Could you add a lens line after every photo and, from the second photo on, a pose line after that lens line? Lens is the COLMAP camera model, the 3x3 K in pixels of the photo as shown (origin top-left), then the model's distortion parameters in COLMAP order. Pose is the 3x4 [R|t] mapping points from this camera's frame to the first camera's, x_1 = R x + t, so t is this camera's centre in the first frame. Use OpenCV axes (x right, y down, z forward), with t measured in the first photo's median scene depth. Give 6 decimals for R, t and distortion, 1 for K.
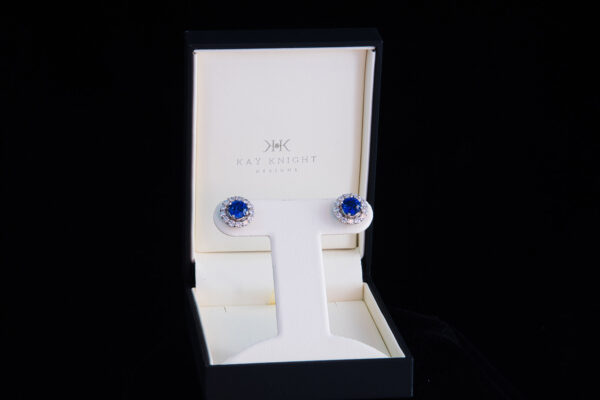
lens RADIAL K [[2289.3, 0, 300.0], [0, 2289.3, 200.0], [0, 0, 1]] dist [0.074725, 0.426244]
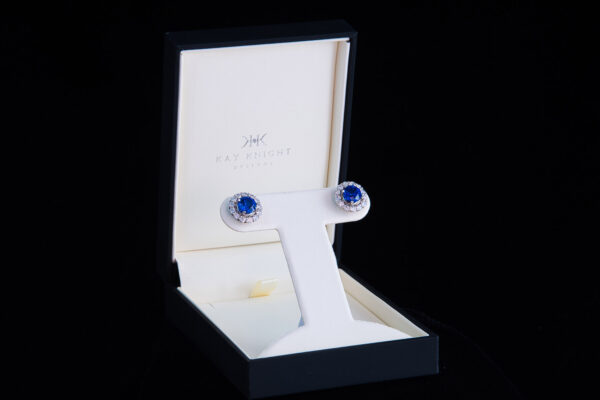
lens RADIAL K [[2289.3, 0, 300.0], [0, 2289.3, 200.0], [0, 0, 1]] dist [0.074725, 0.426244]
pose [[0.973213, -0.072151, 0.218289, -0.217676], [0.071194, 0.997387, 0.012258, -0.008639], [-0.218603, 0.003611, 0.975807, 0.004919]]
